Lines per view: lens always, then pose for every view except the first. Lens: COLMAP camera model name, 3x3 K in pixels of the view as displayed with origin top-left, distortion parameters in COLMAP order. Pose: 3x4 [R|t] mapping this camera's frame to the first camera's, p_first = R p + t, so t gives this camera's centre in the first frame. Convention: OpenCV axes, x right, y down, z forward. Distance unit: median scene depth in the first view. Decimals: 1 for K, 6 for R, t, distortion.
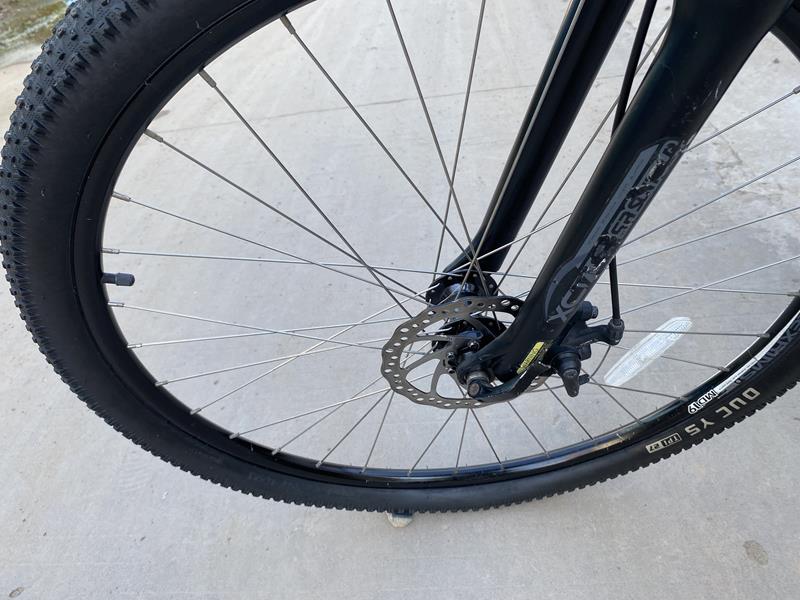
lens RADIAL K [[610.9, 0, 394.9], [0, 610.9, 305.3], [0, 0, 1]] dist [0.019190, -0.020302]
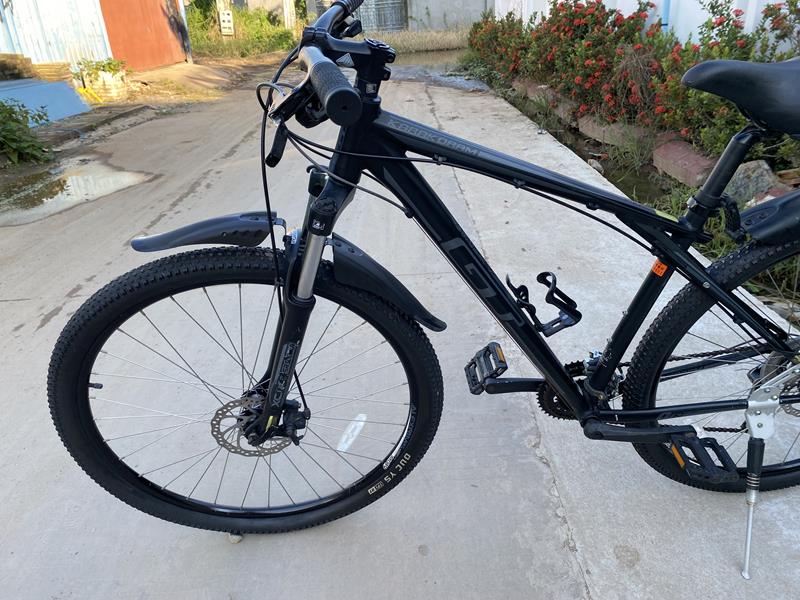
lens RADIAL K [[610.9, 0, 401.5], [0, 610.9, 306.0], [0, 0, 1]] dist [0.019190, -0.020302]
pose [[0.995442, 0.045674, 0.083722, 0.321519], [-0.024636, 0.971216, -0.236922, 0.120295], [-0.092133, 0.233779, 0.967915, -0.924860]]
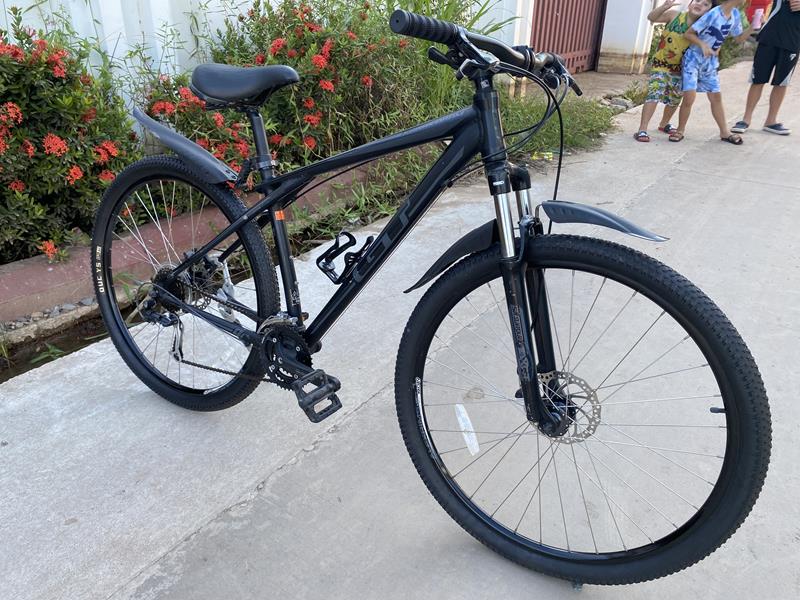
lens RADIAL K [[610.9, 0, 398.9], [0, 610.9, 300.5], [0, 0, 1]] dist [0.019190, -0.020302]
pose [[-0.843886, -0.136760, 0.518800, -0.372789], [0.400080, 0.483880, 0.778329, -1.605124], [-0.357481, 0.864383, -0.353624, 1.216397]]
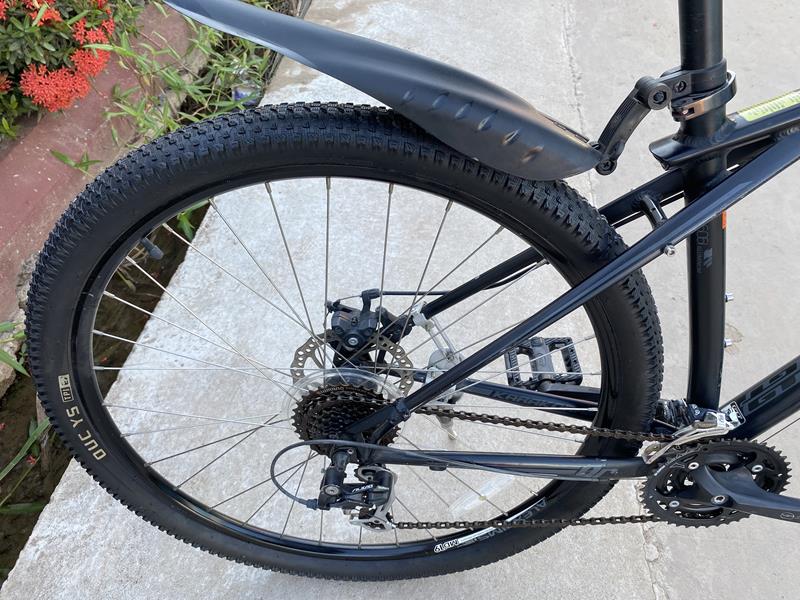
lens RADIAL K [[610.9, 0, 402.7], [0, 610.9, 306.5], [0, 0, 1]] dist [0.019190, -0.020302]
pose [[-0.993404, 0.045920, 0.105067, 1.368830], [0.108572, 0.082011, 0.990700, -1.140405], [0.036877, 0.995573, -0.086456, 0.572904]]
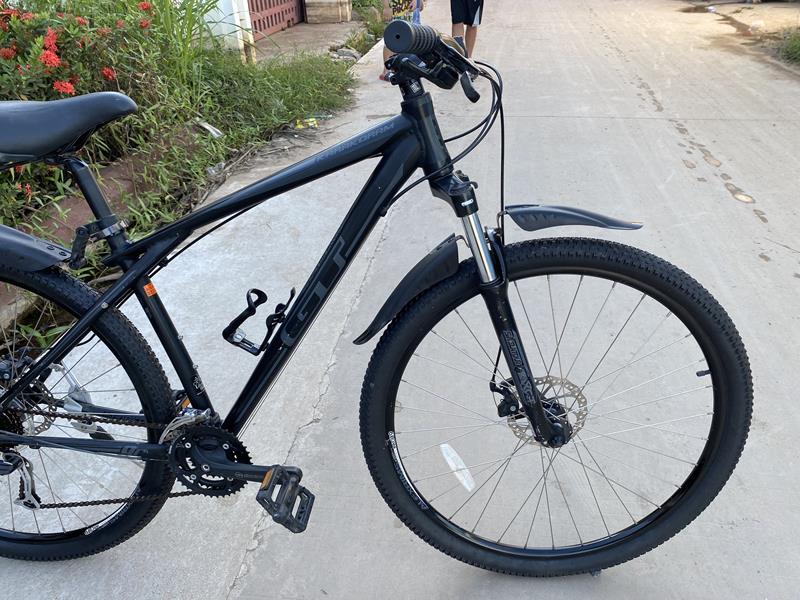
lens RADIAL K [[610.9, 0, 404.7], [0, 610.9, 306.9], [0, 0, 1]] dist [0.019190, -0.020302]
pose [[-0.985123, 0.095509, 0.142864, 0.207160], [0.167122, 0.338806, 0.925894, -1.619111], [0.040028, 0.935996, -0.349727, 0.999994]]
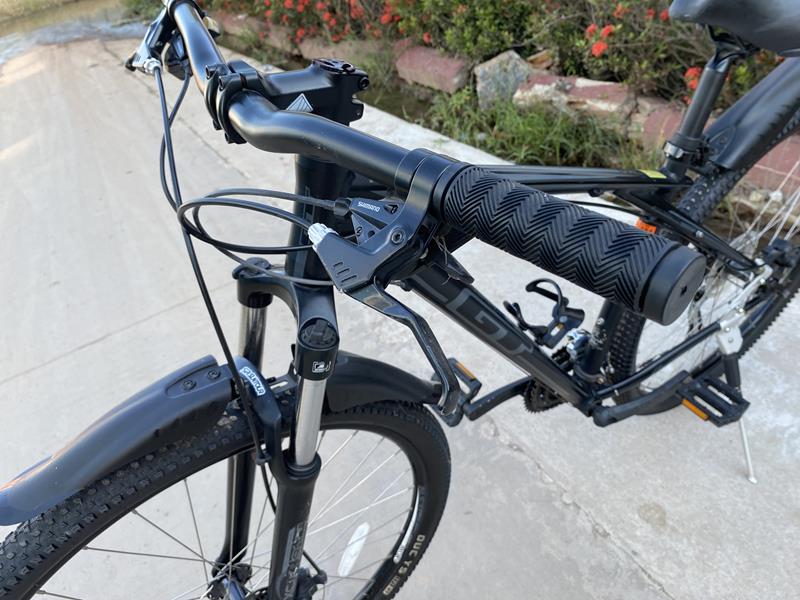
lens RADIAL K [[610.9, 0, 401.5], [0, 610.9, 307.7], [0, 0, 1]] dist [0.019190, -0.020302]
pose [[0.846841, -0.328512, 0.418258, 0.046503], [0.387904, 0.919533, -0.063156, -0.294414], [-0.363855, 0.215727, 0.906130, -0.519502]]
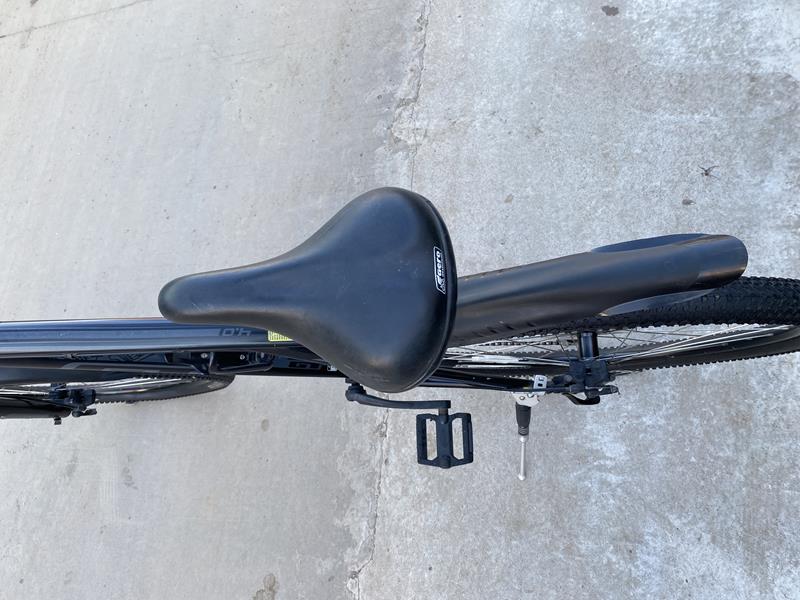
lens RADIAL K [[610.9, 0, 401.7], [0, 610.9, 304.3], [0, 0, 1]] dist [0.019190, -0.020302]
pose [[0.986198, -0.036320, -0.161537, 1.380274], [0.113624, 0.858102, 0.500751, -0.963093], [0.120428, -0.512194, 0.850385, -0.549563]]
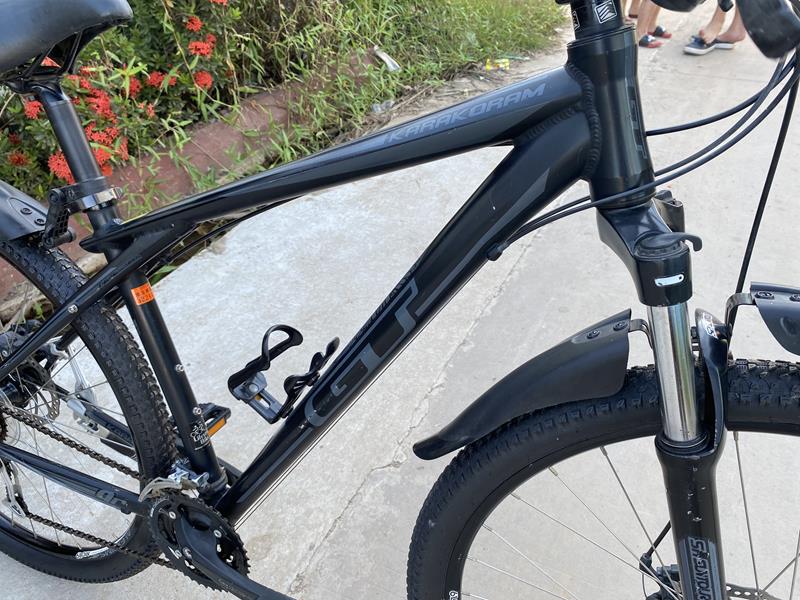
lens RADIAL K [[610.9, 0, 400.7], [0, 610.9, 302.8], [0, 0, 1]] dist [0.019190, -0.020302]
pose [[-0.906299, -0.112900, 0.407278, 0.231112], [0.355732, 0.316552, 0.879346, -1.075380], [-0.228203, 0.941832, -0.246729, 0.571026]]
